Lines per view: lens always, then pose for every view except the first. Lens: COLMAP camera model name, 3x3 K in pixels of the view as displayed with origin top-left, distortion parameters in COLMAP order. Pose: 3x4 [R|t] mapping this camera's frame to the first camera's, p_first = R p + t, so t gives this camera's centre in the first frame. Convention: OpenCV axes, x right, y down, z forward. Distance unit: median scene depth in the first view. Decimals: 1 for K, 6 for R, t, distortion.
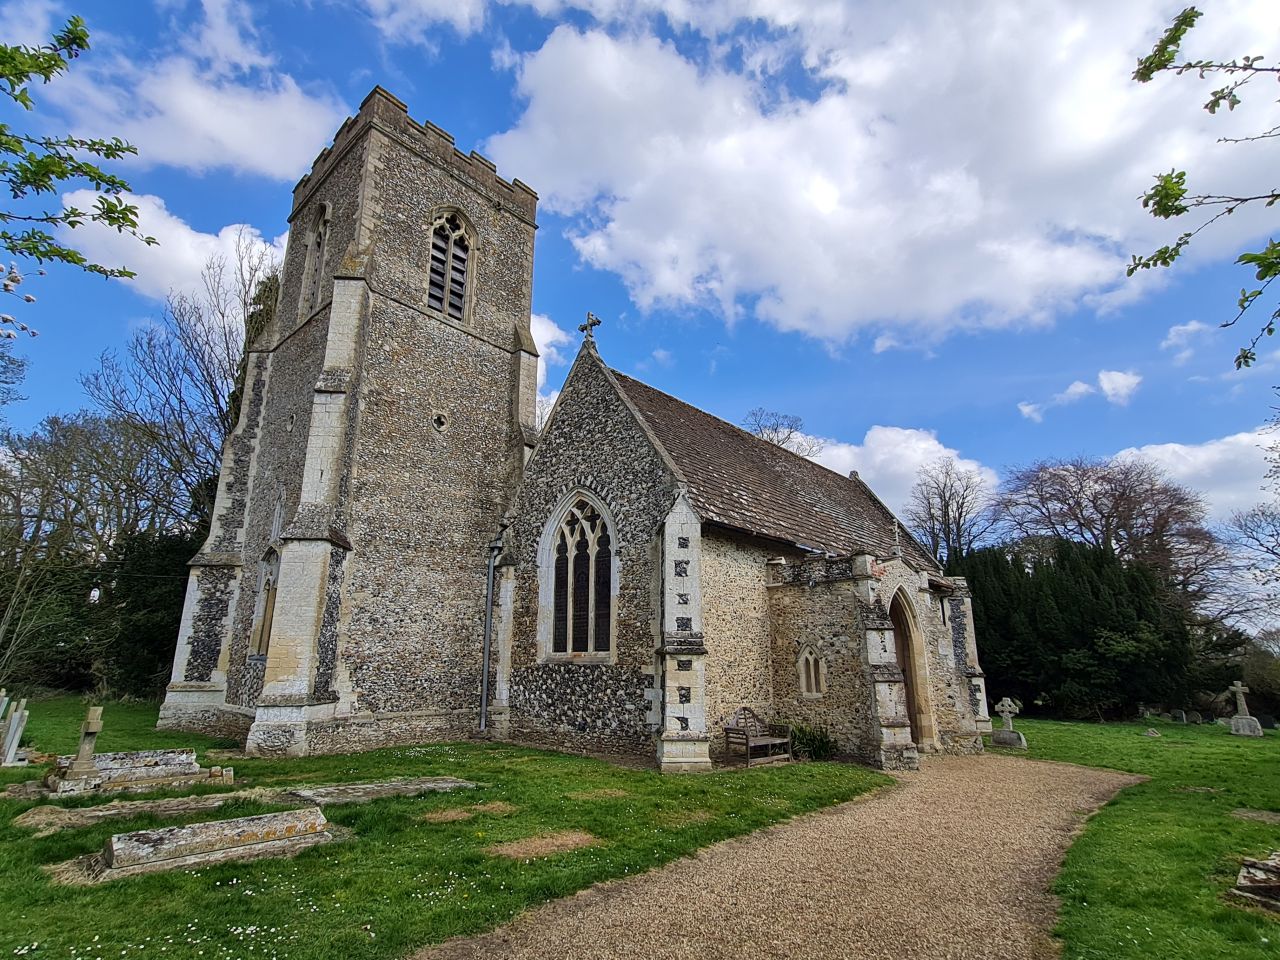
lens RADIAL K [[653.0, 0, 631.3], [0, 653.0, 488.0], [0, 0, 1]] dist [0.003093, -0.000195]
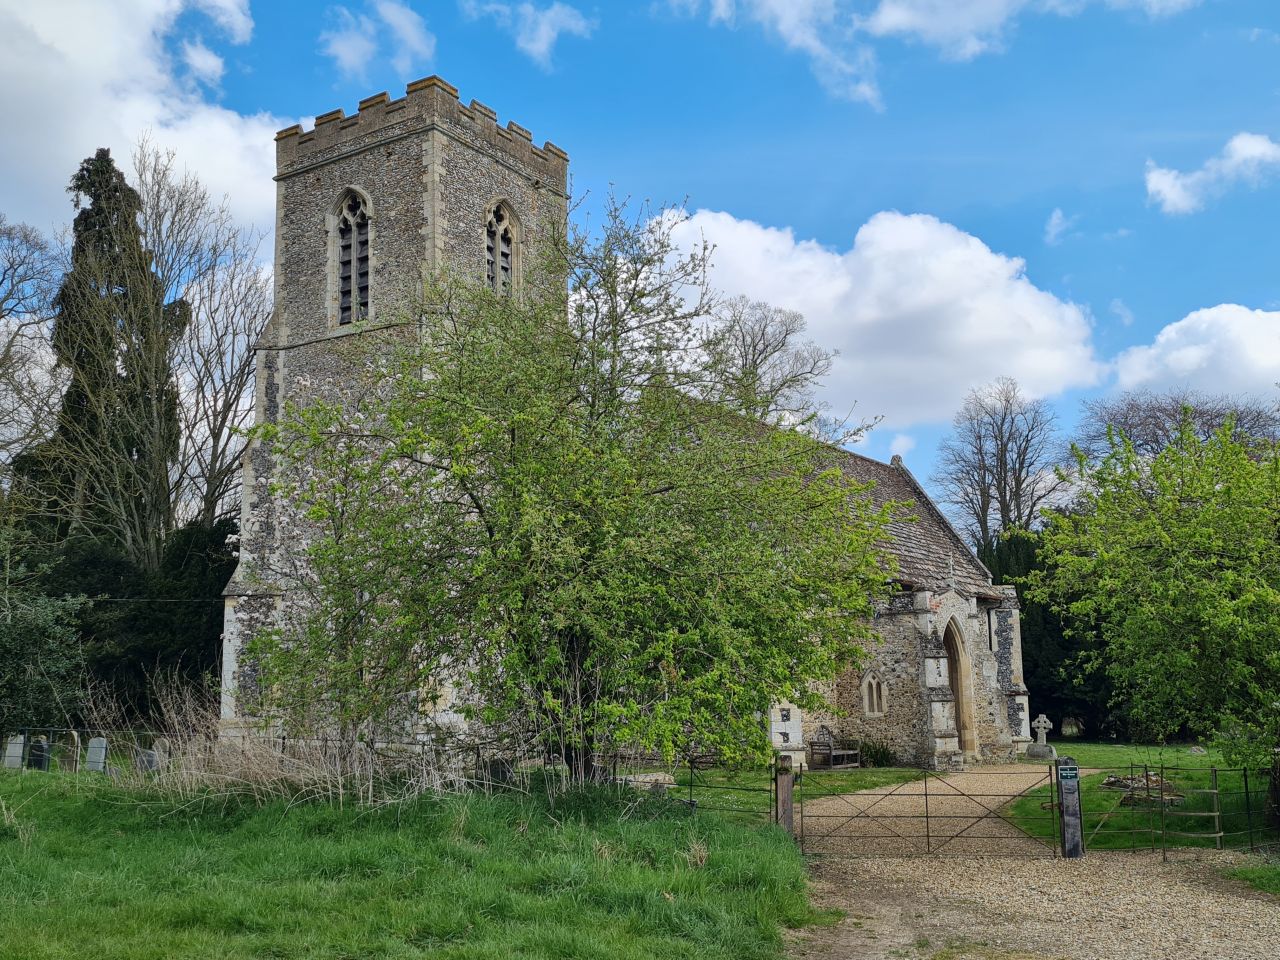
lens RADIAL K [[1200.5, 0, 645.1], [0, 1200.5, 483.8], [0, 0, 1]] dist [0.040814, 0.003138]
pose [[0.987404, 0.006747, 0.158076, -0.412268], [-0.022592, 0.994866, 0.098652, -0.253927], [-0.156599, -0.100981, 0.982487, -0.868419]]
